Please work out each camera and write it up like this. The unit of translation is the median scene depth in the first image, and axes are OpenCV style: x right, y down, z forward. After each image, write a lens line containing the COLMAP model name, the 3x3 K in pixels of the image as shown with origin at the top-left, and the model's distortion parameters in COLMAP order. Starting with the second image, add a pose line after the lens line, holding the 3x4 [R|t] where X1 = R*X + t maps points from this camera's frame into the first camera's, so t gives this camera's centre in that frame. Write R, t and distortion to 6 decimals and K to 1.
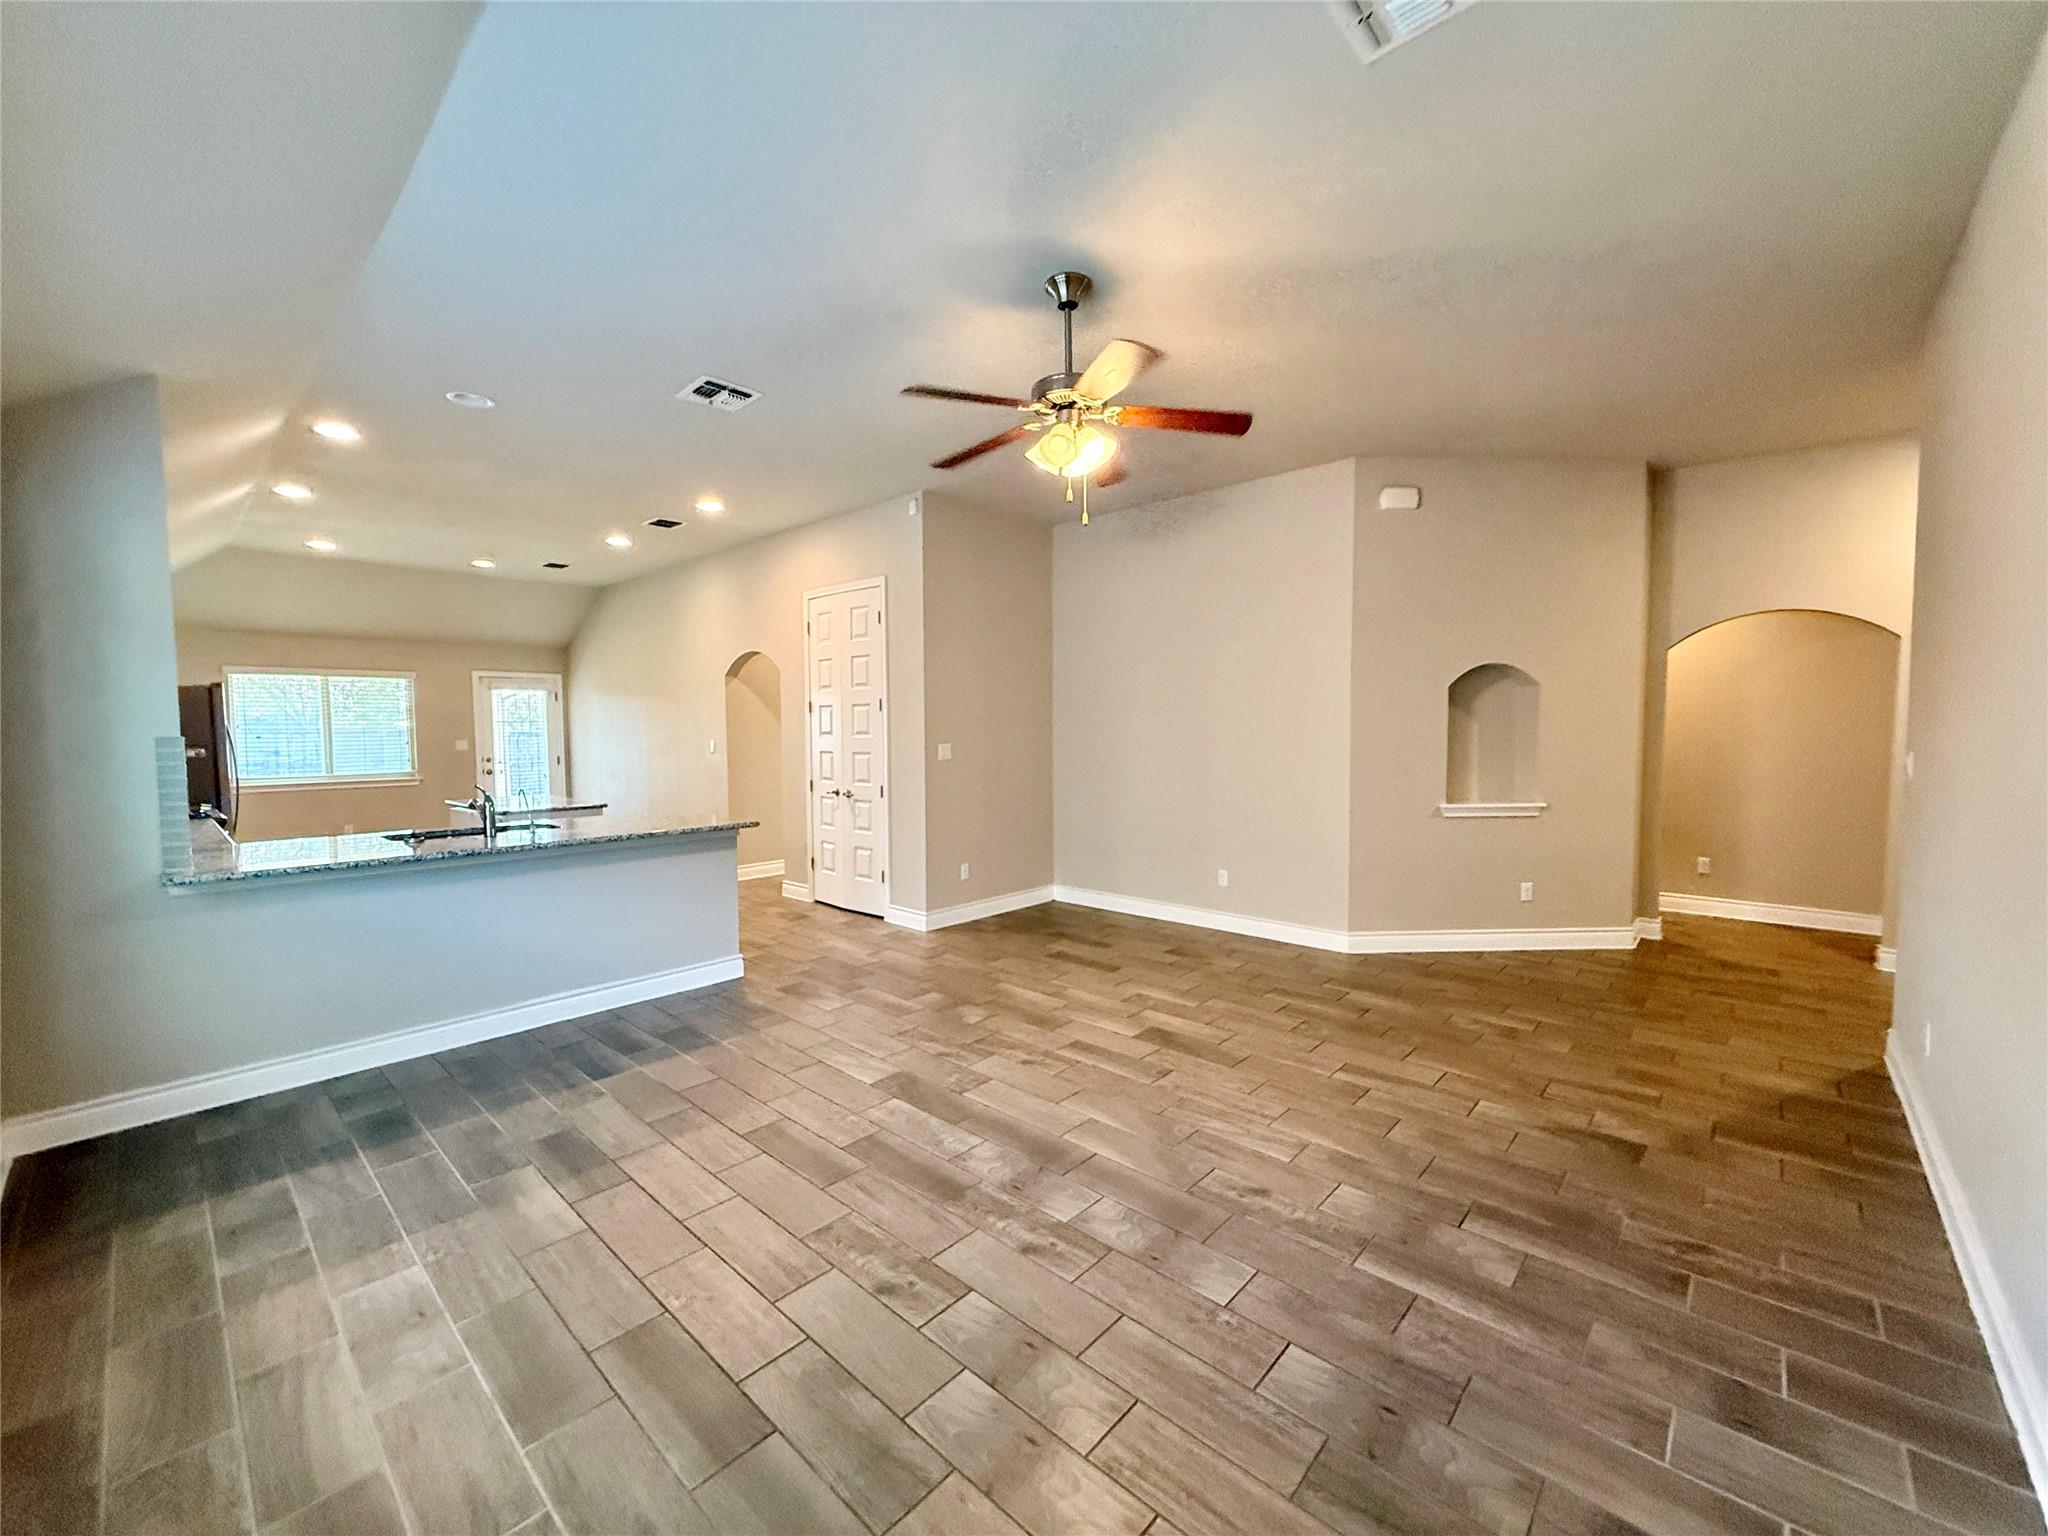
lens RADIAL K [[813.5, 0, 1025.6], [0, 813.5, 769.9], [0, 0, 1]] dist [-0.003804, 0.000688]
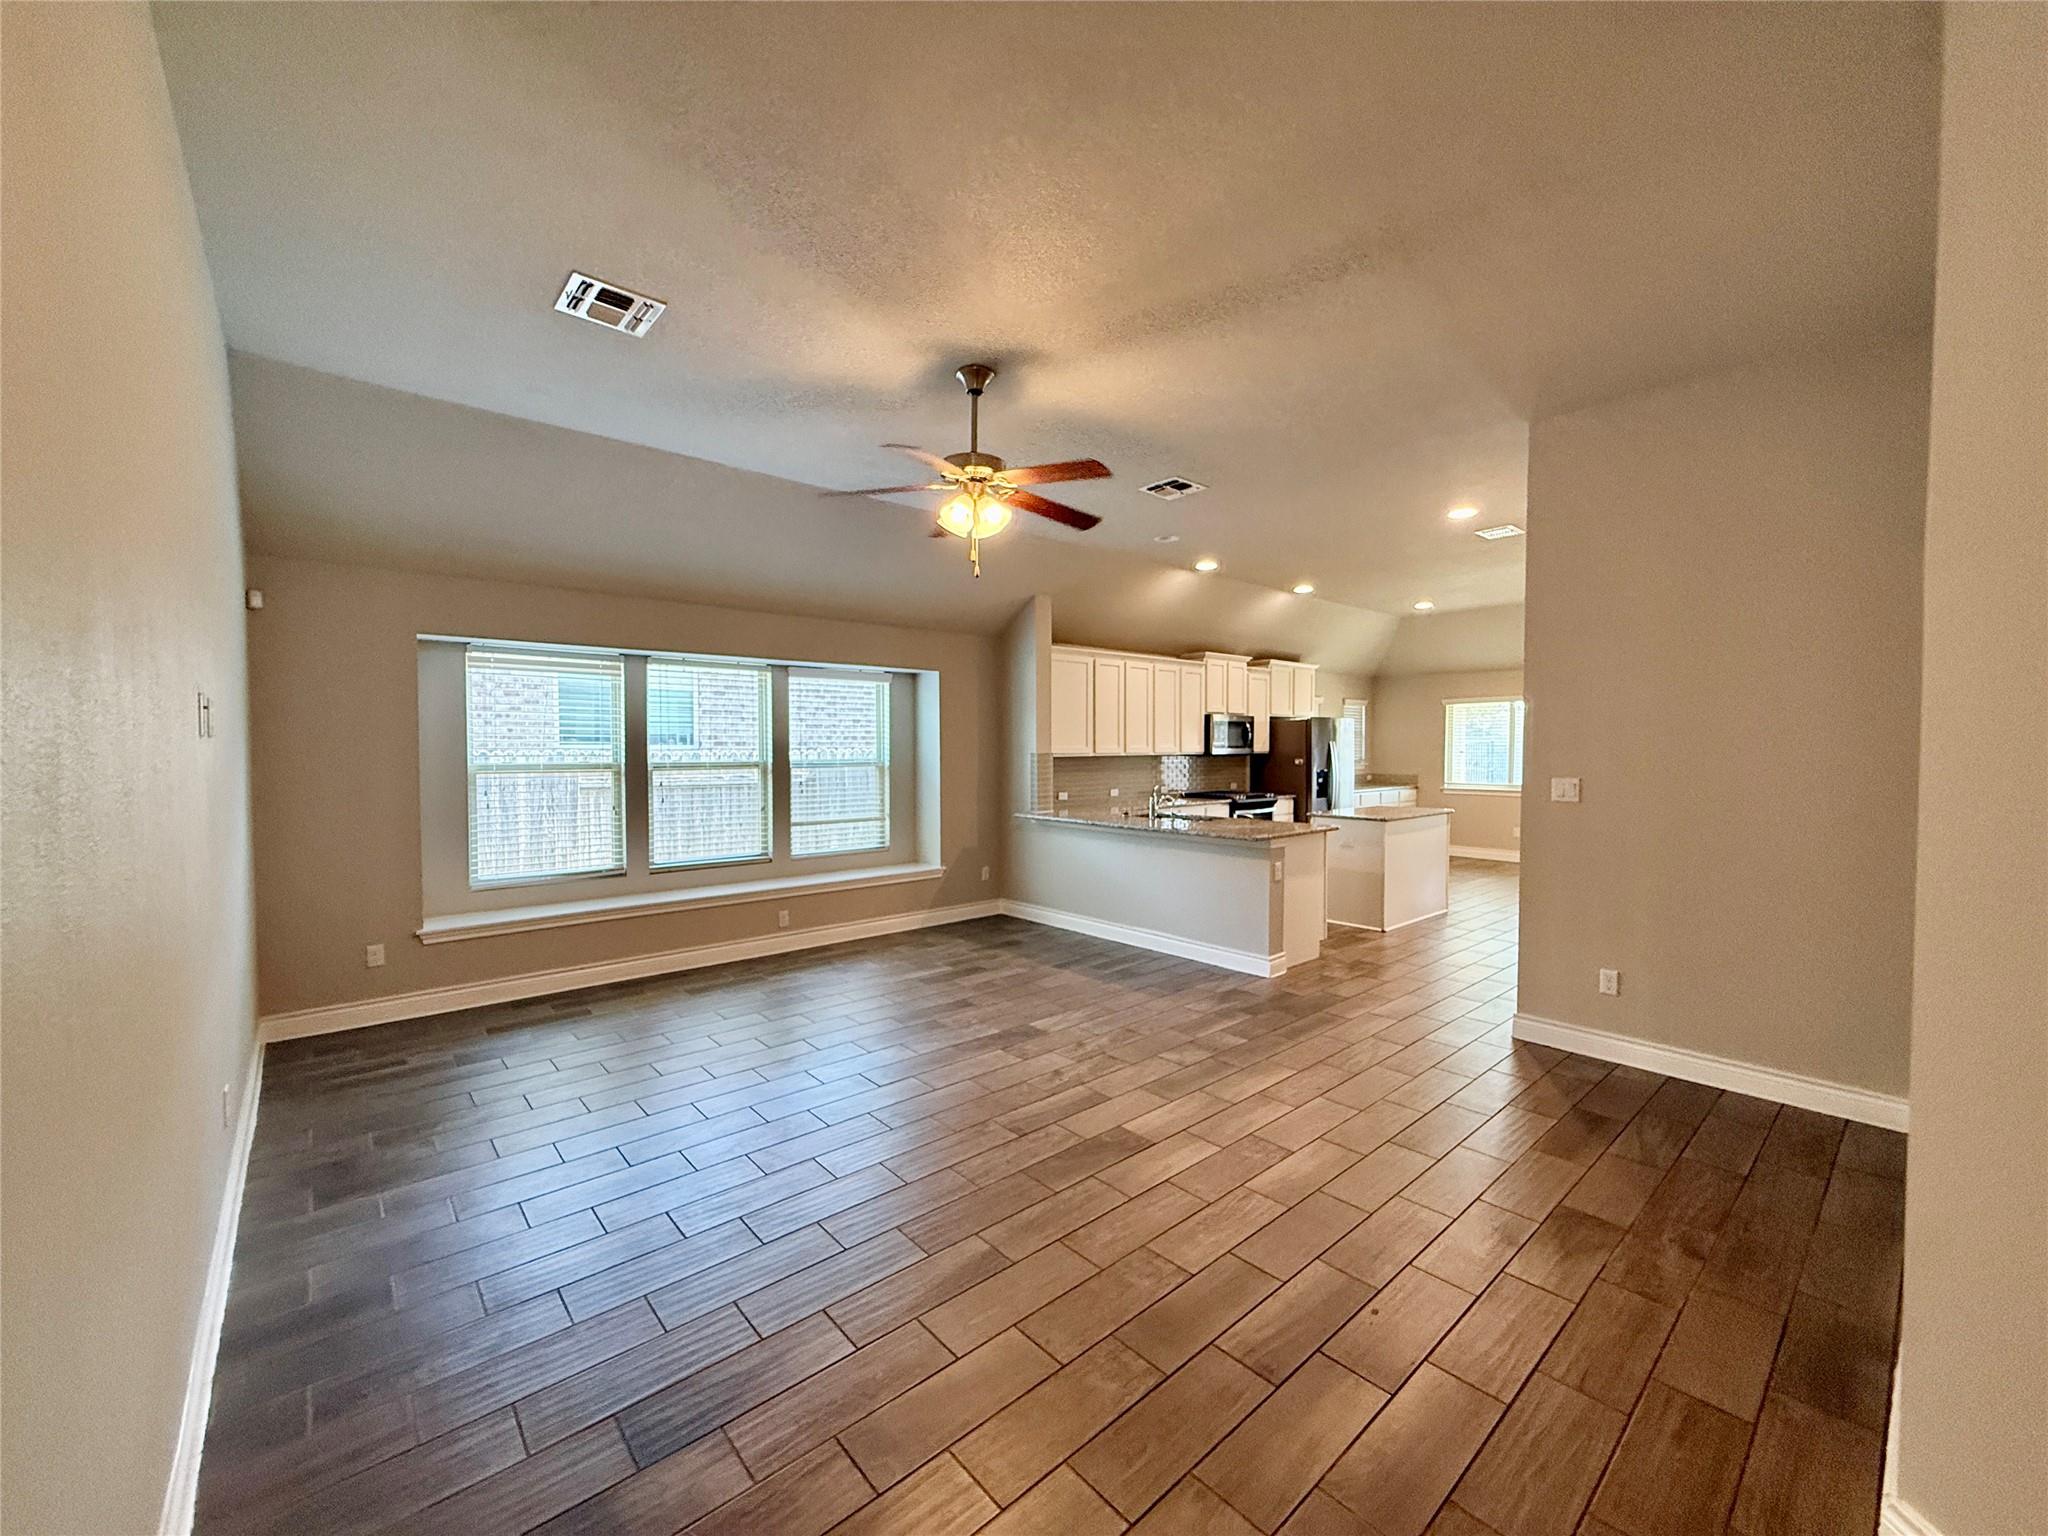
lens RADIAL K [[813.5, 0, 1022.5], [0, 813.5, 771.5], [0, 0, 1]] dist [-0.003804, 0.000688]
pose [[-0.120291, 0.037956, -0.992013, 0.882811], [-0.048391, 0.997857, 0.044048, -0.065303], [0.991559, 0.053303, -0.118196, 0.895381]]
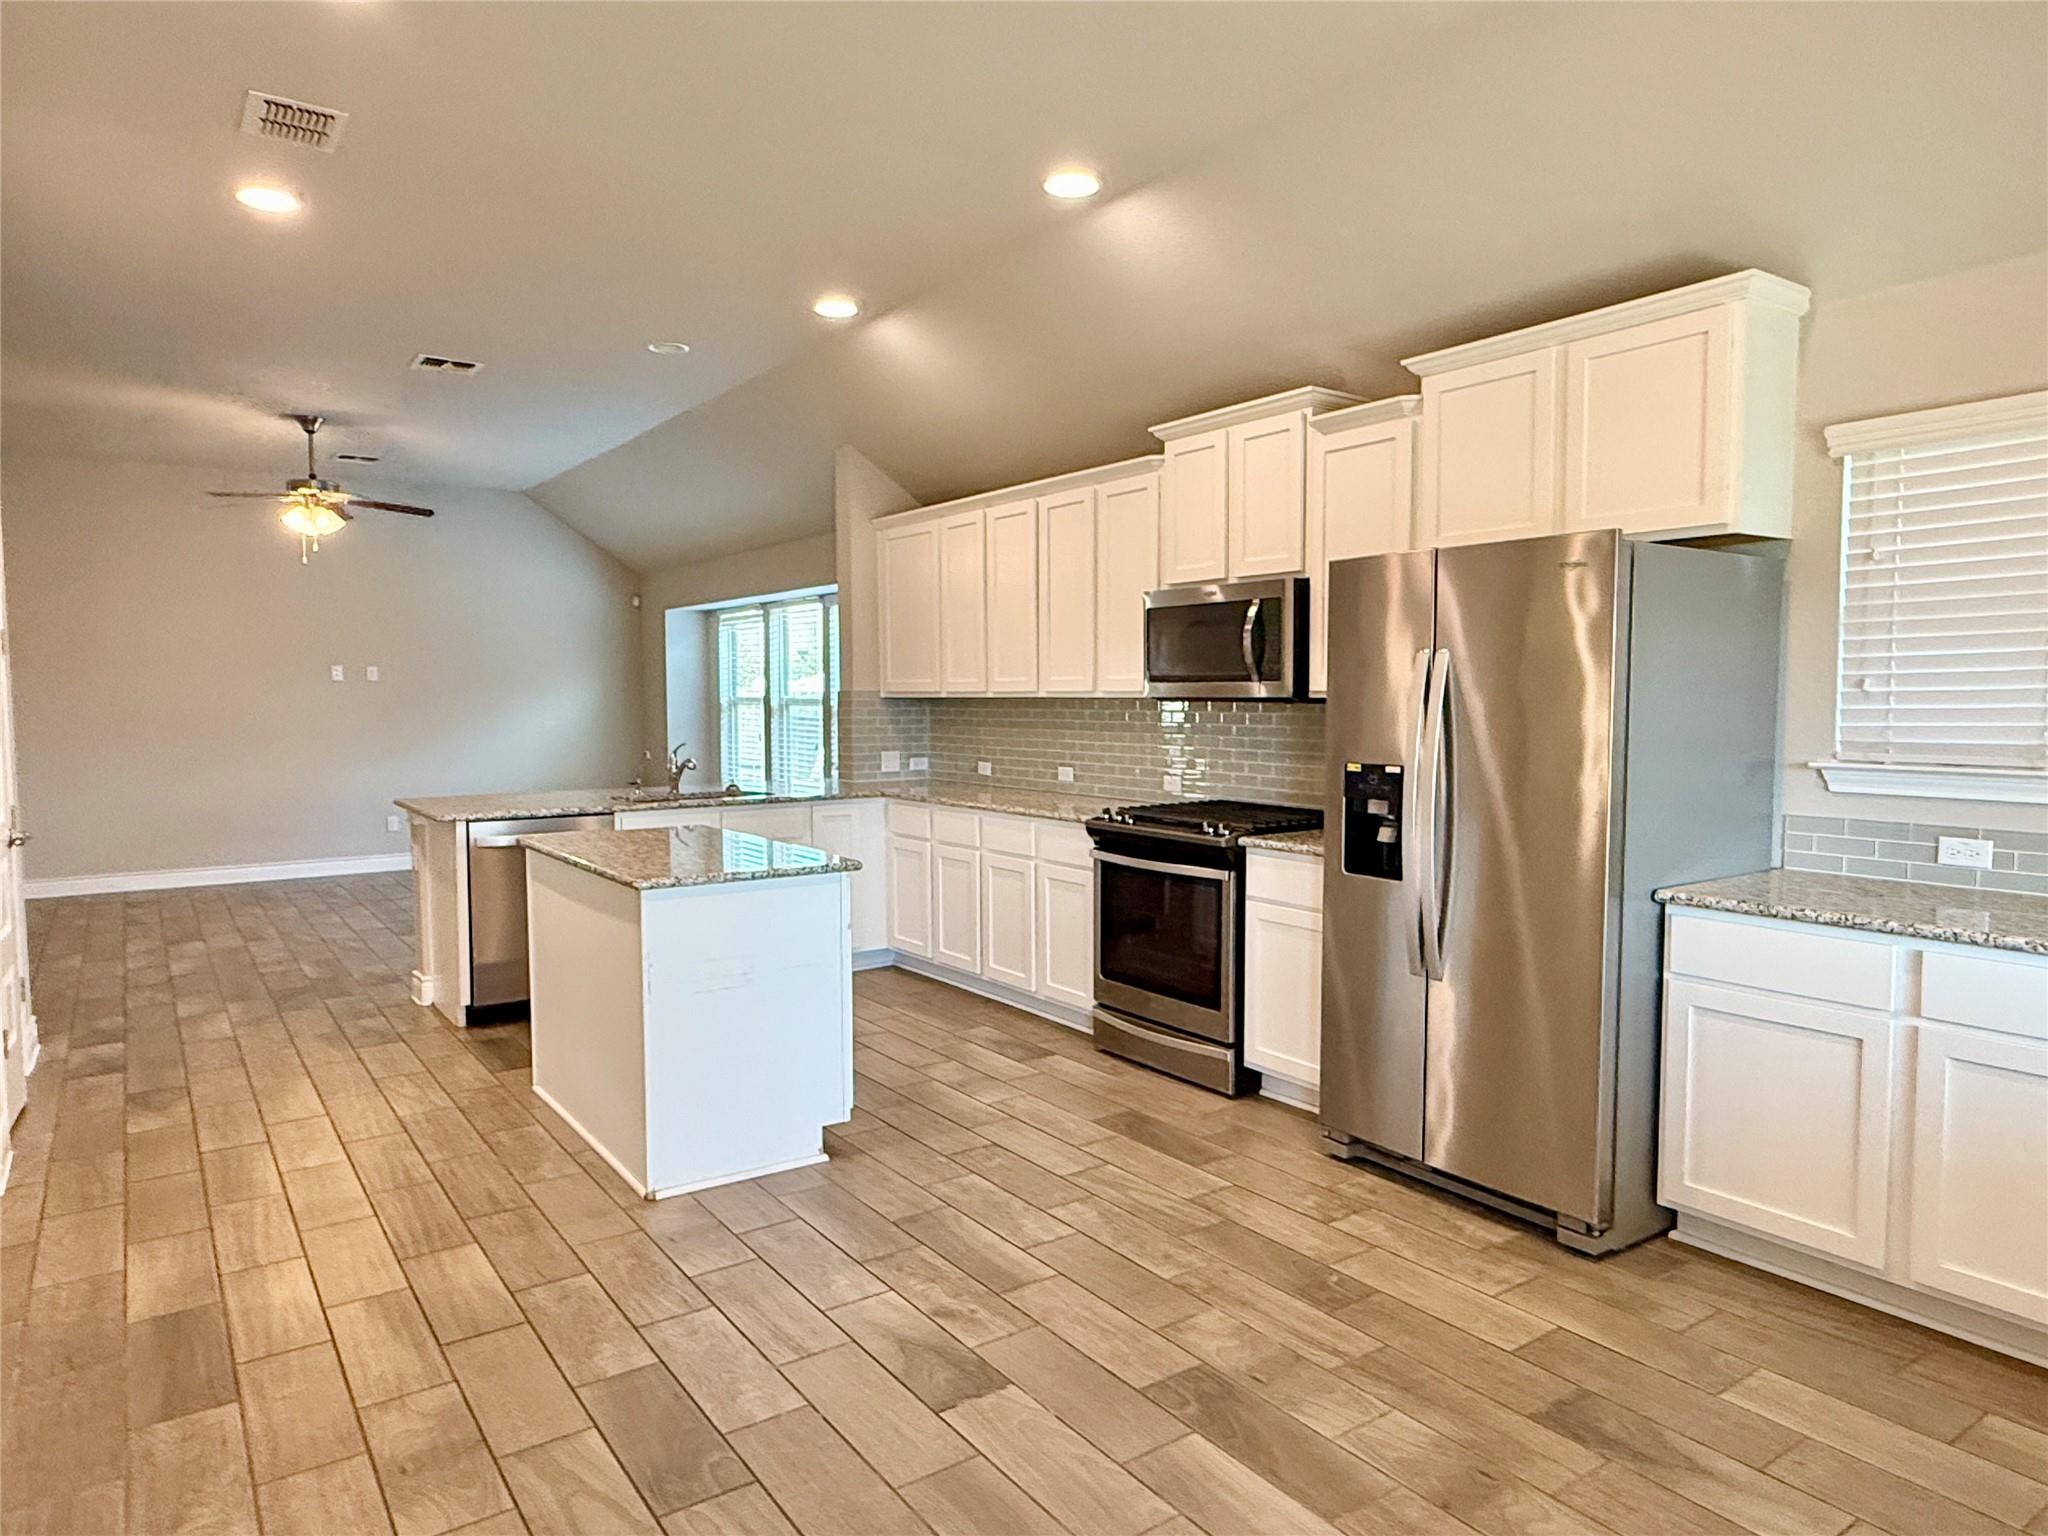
lens RADIAL K [[1280.5, 0, 1011.0], [0, 1280.5, 775.2], [0, 0, 1]] dist [0.003041, 0.004568]
pose [[-0.974100, -0.000430, 0.226118, -1.382800], [0.026524, 0.992877, 0.116152, -0.115488], [-0.224558, 0.119141, -0.967150, 2.365208]]
